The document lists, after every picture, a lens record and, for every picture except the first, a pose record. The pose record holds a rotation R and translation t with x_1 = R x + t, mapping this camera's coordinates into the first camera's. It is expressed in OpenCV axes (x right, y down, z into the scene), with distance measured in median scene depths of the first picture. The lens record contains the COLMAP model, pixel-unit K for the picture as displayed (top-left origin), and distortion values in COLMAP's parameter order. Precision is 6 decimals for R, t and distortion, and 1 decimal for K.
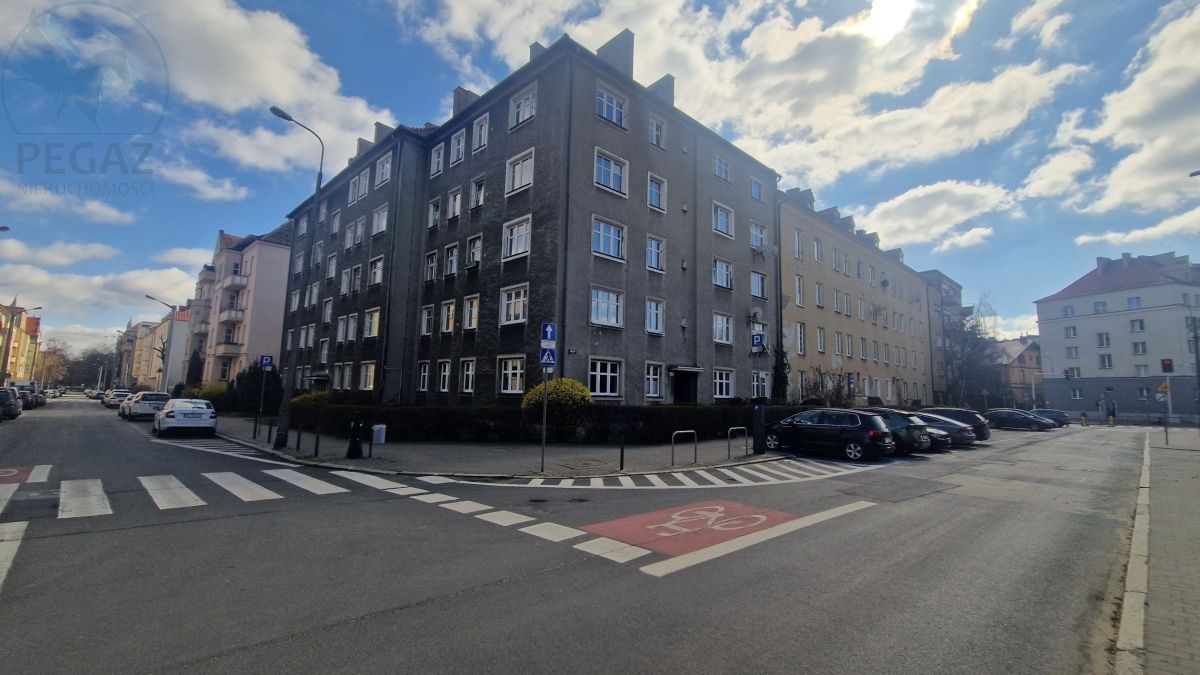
lens RADIAL K [[482.4, 0, 600.0], [0, 482.4, 337.5], [0, 0, 1]] dist [0.000314, -0.000652]
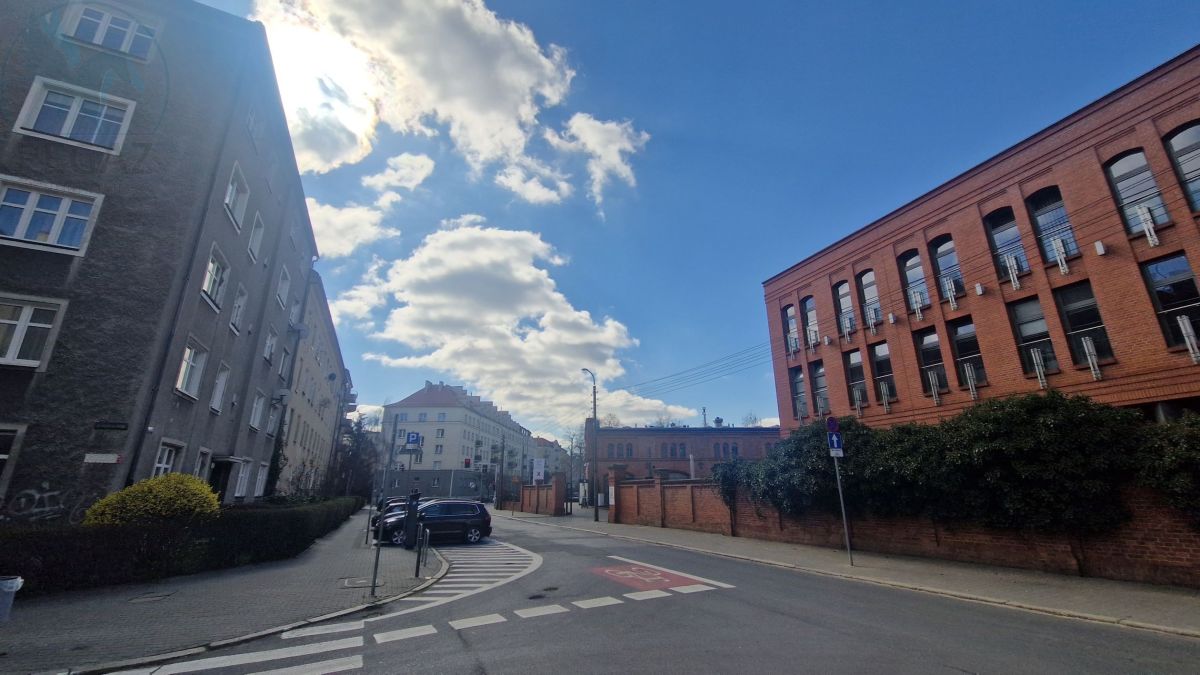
lens RADIAL K [[482.4, 0, 600.0], [0, 482.4, 337.5], [0, 0, 1]] dist [0.000314, -0.000652]
pose [[0.325079, 0.258690, 0.909617, -0.398414], [-0.094317, 0.965932, -0.240999, 0.006935], [-0.940972, -0.007448, 0.338403, 0.171767]]
